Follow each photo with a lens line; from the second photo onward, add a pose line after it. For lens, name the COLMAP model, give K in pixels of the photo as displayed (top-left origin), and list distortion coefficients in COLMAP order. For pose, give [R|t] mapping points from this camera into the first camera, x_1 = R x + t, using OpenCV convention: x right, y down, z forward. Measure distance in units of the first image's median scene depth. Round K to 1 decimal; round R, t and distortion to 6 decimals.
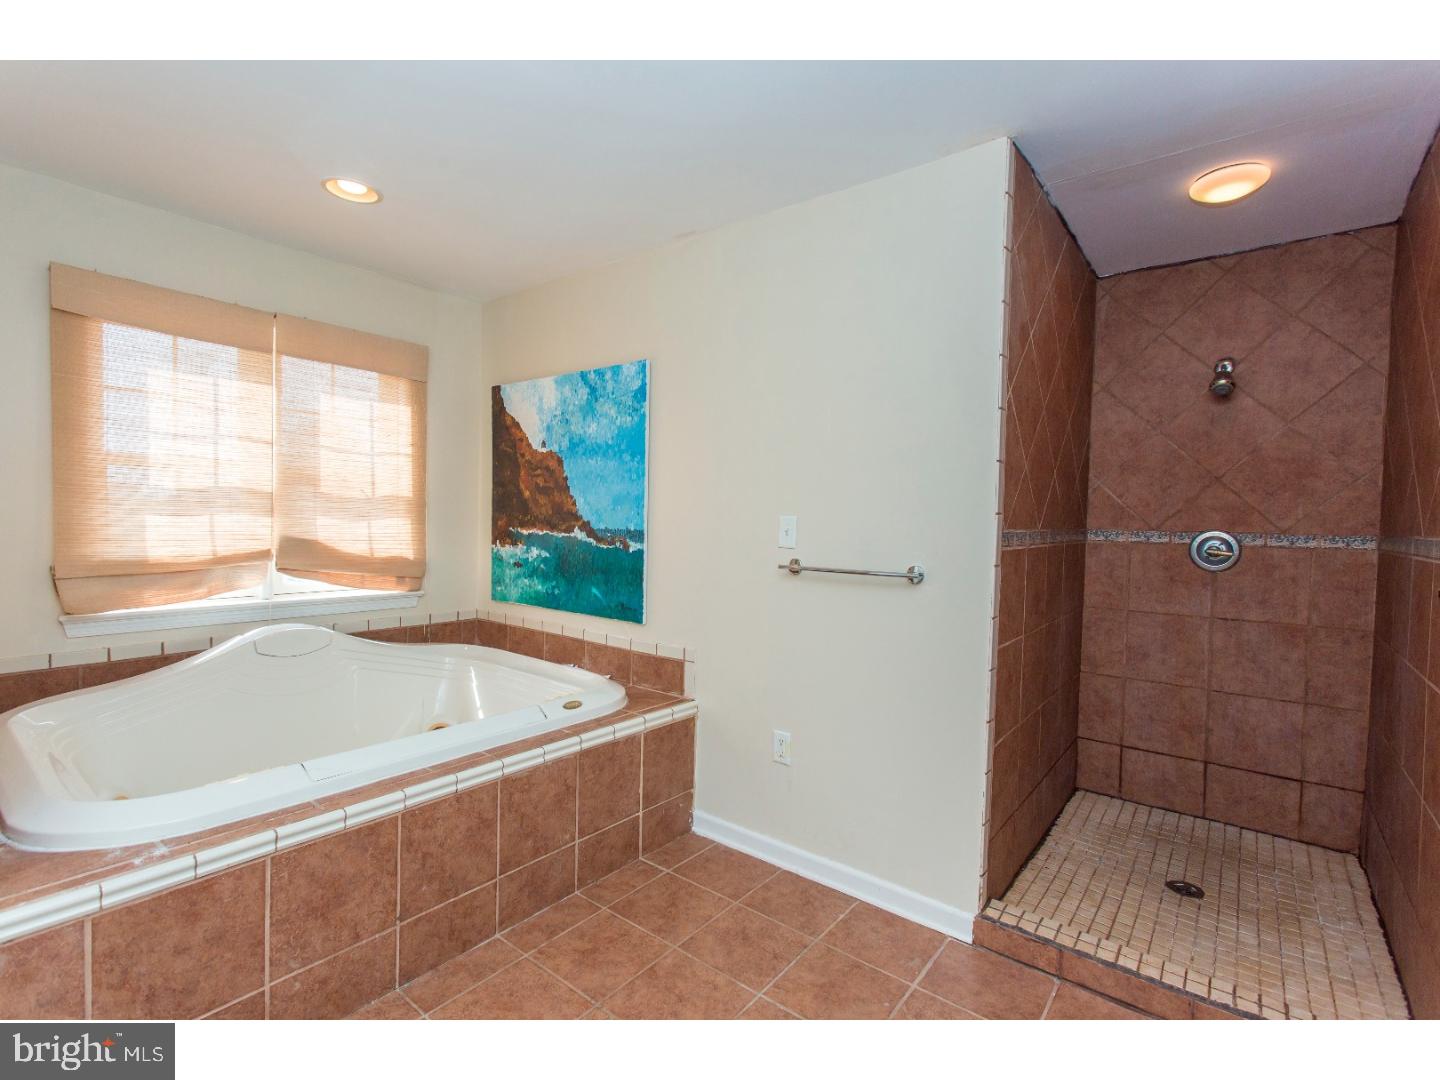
lens RADIAL K [[672.7, 0, 716.7], [0, 672.7, 540.2], [0, 0, 1]] dist [0.006647, 0.000902]
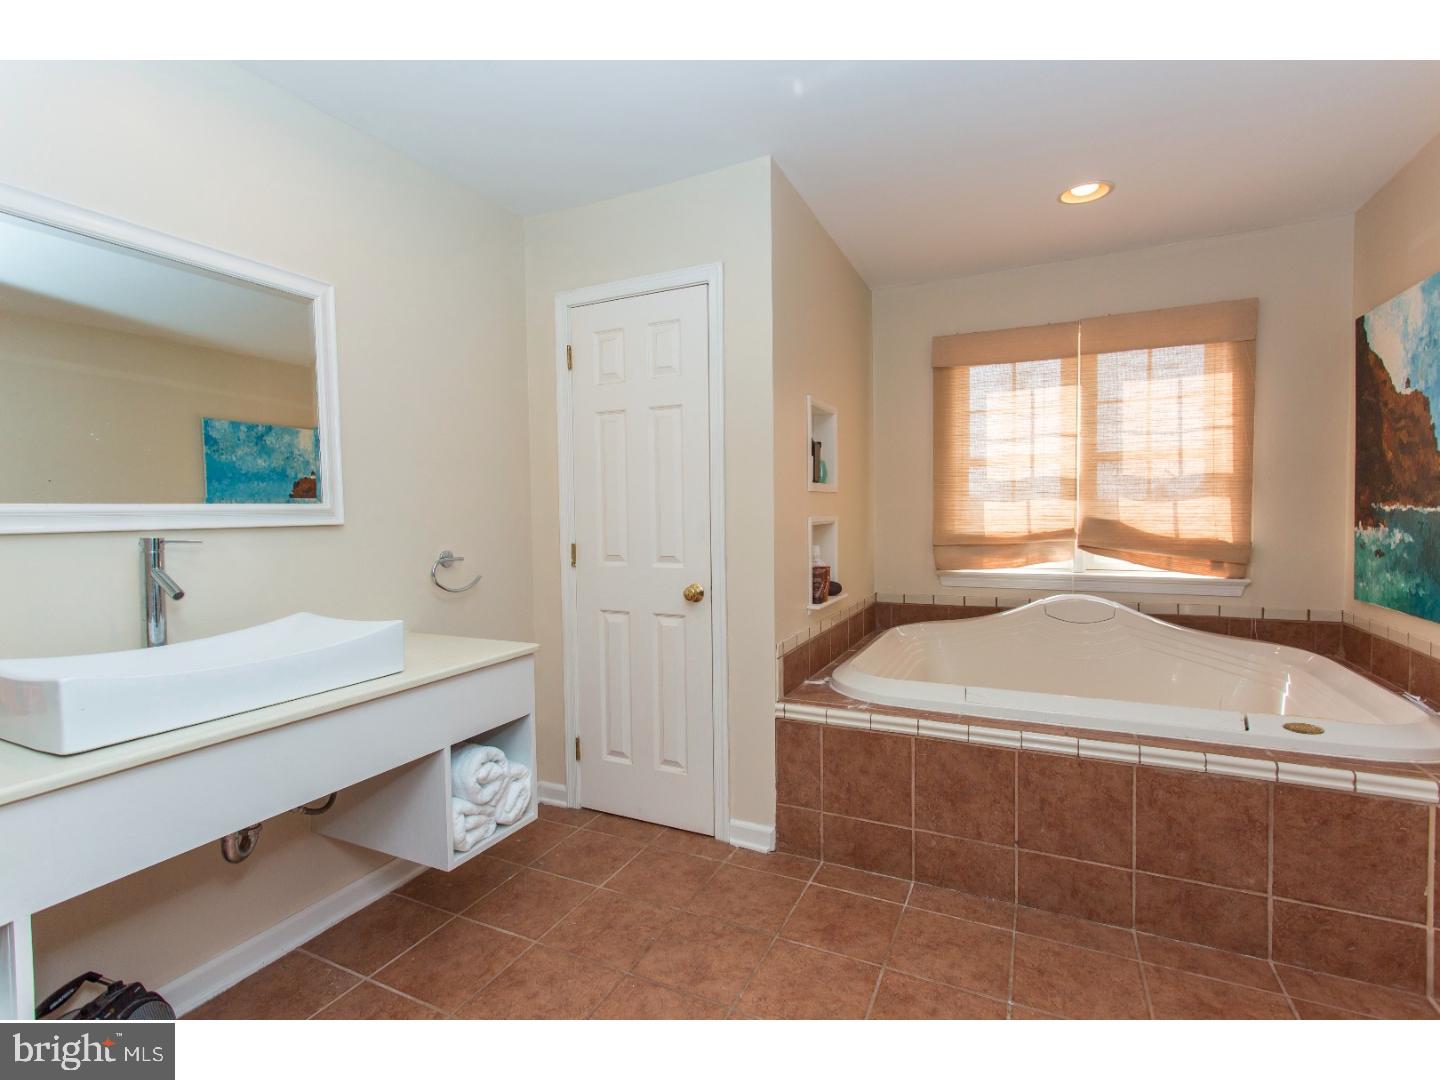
lens RADIAL K [[672.7, 0, 716.5], [0, 672.7, 539.6], [0, 0, 1]] dist [0.006647, 0.000902]
pose [[0.225317, 0.015058, -0.974169, 0.354823], [-0.013067, 0.999837, 0.012432, 0.029126], [0.974198, 0.009929, 0.225477, 0.170147]]
